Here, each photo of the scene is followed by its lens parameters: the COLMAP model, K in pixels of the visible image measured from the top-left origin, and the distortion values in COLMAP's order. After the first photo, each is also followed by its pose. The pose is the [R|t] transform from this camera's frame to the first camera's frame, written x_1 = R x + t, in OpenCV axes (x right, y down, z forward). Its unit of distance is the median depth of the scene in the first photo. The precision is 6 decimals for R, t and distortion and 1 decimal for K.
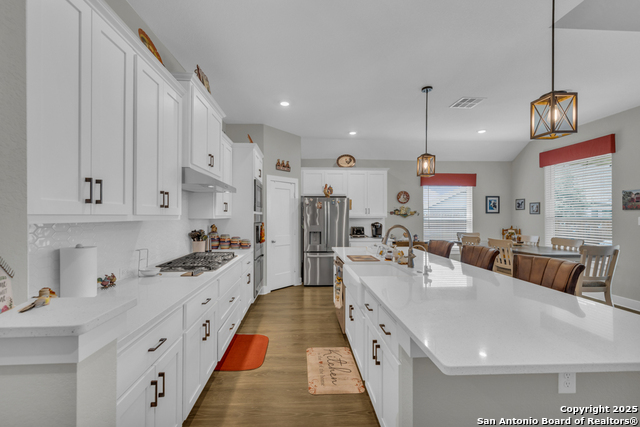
lens RADIAL K [[271.0, 0, 315.2], [0, 271.0, 214.0], [0, 0, 1]] dist [-0.003685, -0.000359]
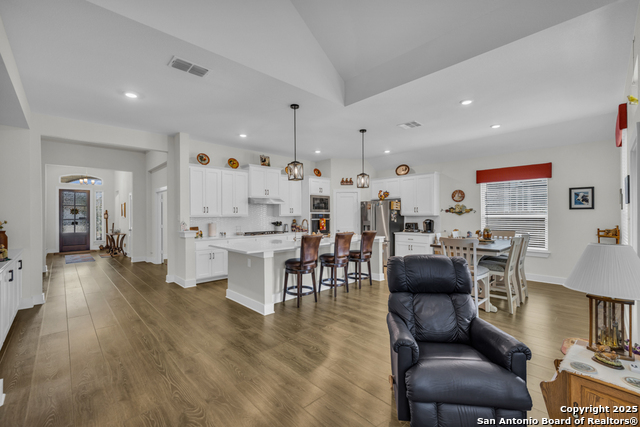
lens RADIAL K [[269.0, 0, 318.2], [0, 269.0, 210.6], [0, 0, 1]] dist [0.001123, 0.000128]
pose [[0.652151, -0.017267, -0.757893, 0.793152], [0.013306, 0.999847, -0.011330, 0.000644], [0.757972, -0.002696, 0.652281, -0.103906]]
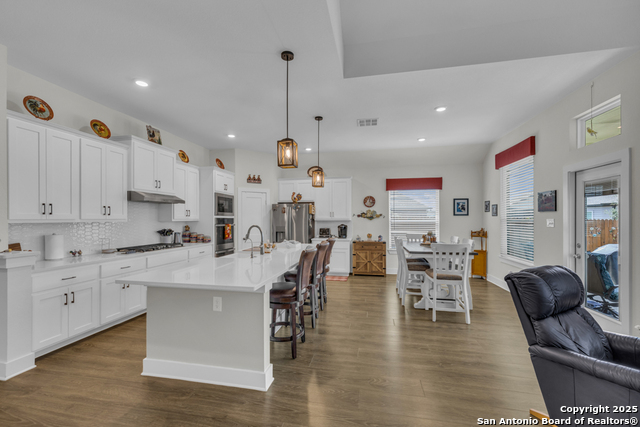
lens RADIAL K [[271.0, 0, 315.2], [0, 271.0, 214.0], [0, 0, 1]] dist [-0.003685, -0.000359]
pose [[0.966172, -0.008585, -0.257756, 0.410933], [0.006125, 0.999928, -0.010348, -0.000798], [0.257826, 0.008419, 0.966155, -0.129423]]
